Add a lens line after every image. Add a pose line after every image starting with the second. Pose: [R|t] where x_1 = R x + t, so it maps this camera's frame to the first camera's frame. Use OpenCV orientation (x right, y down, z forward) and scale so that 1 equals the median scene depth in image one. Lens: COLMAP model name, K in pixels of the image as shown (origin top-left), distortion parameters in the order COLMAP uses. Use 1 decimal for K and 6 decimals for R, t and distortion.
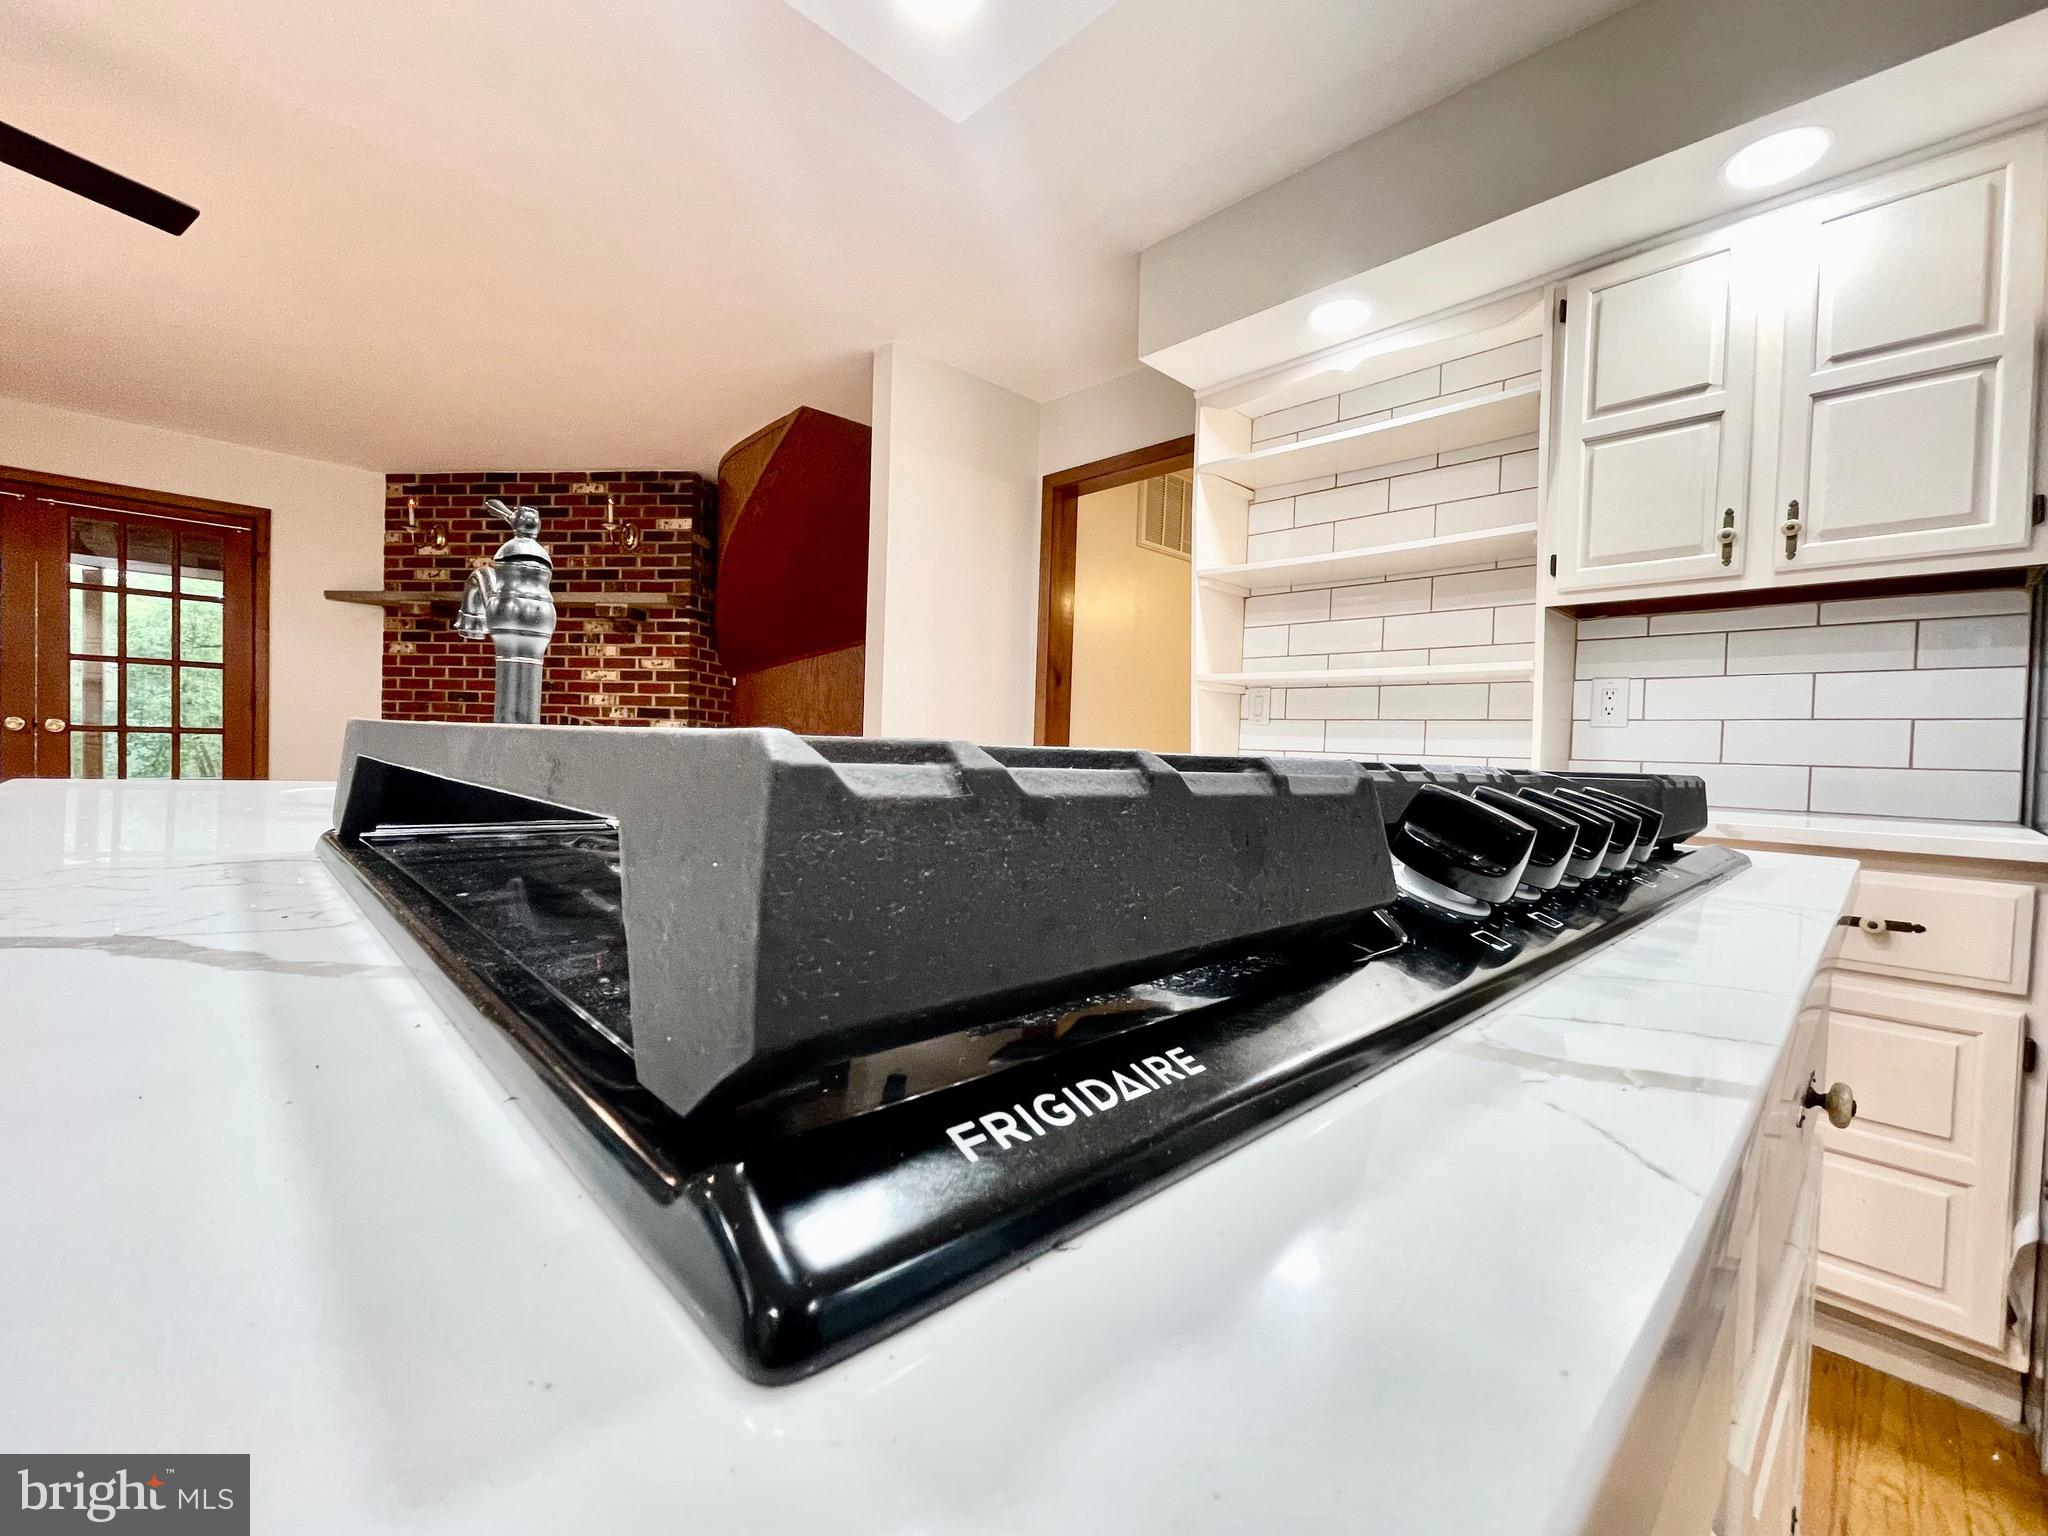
lens RADIAL K [[849.7, 0, 1021.6], [0, 849.7, 765.4], [0, 0, 1]] dist [-0.000540, 0.000978]
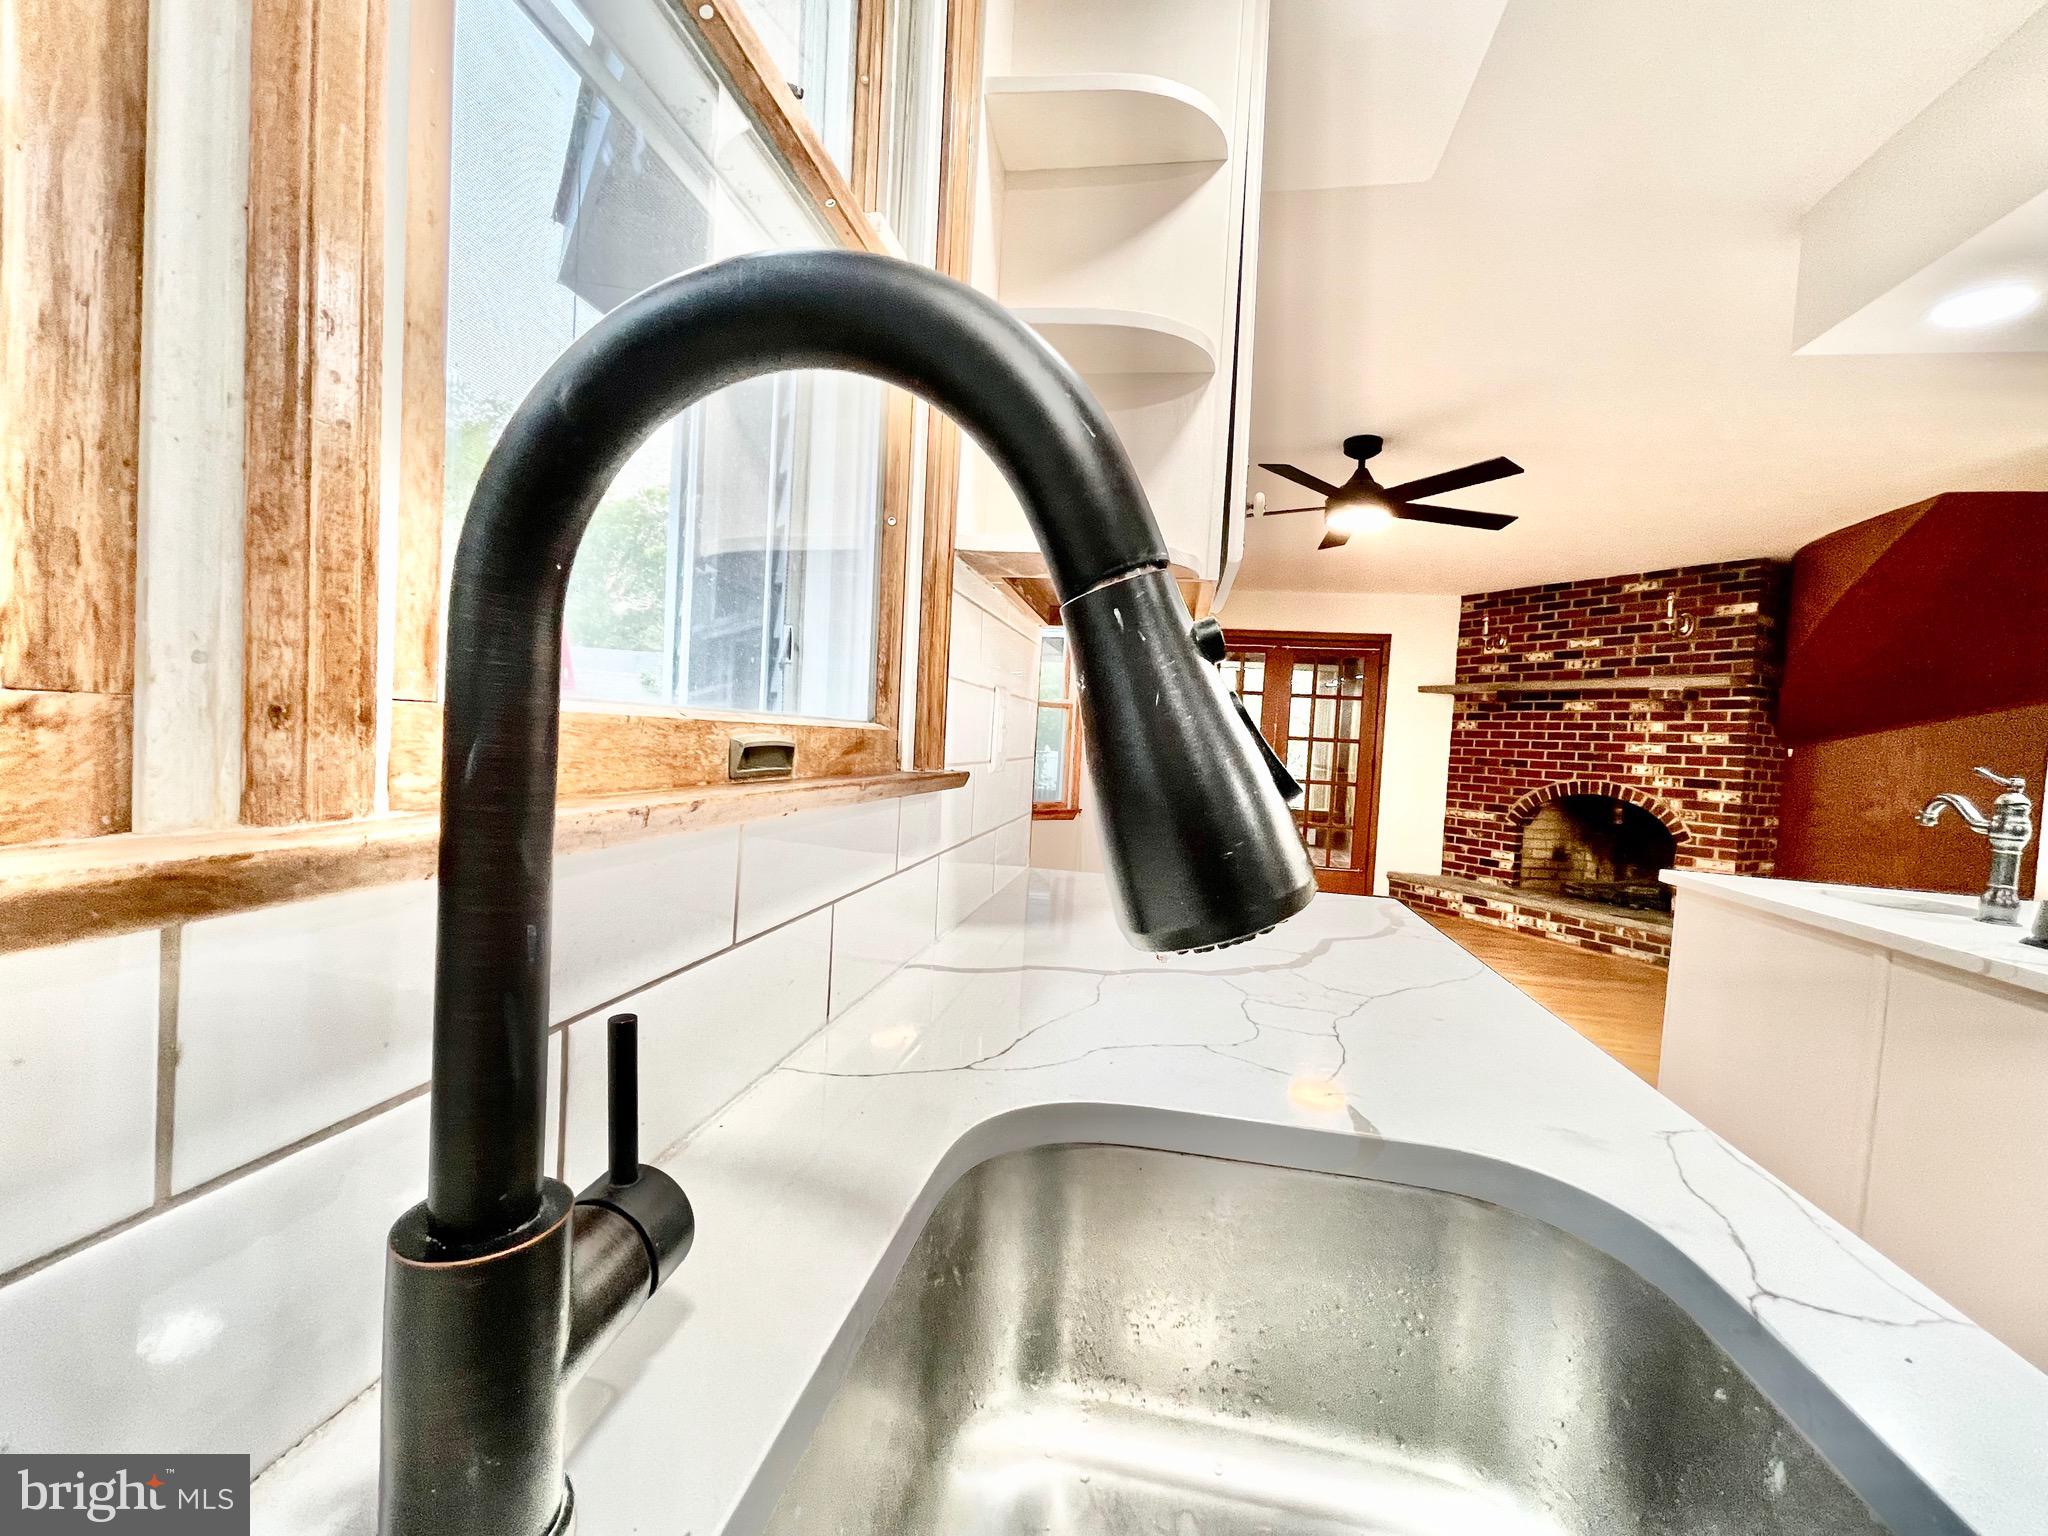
lens RADIAL K [[849.7, 0, 1021.6], [0, 849.7, 765.4], [0, 0, 1]] dist [-0.000540, 0.000978]
pose [[0.576148, 0.027498, -0.816883, -0.046061], [-0.056145, 0.998405, -0.005991, -0.029646], [0.815415, 0.049316, 0.576773, -0.339029]]
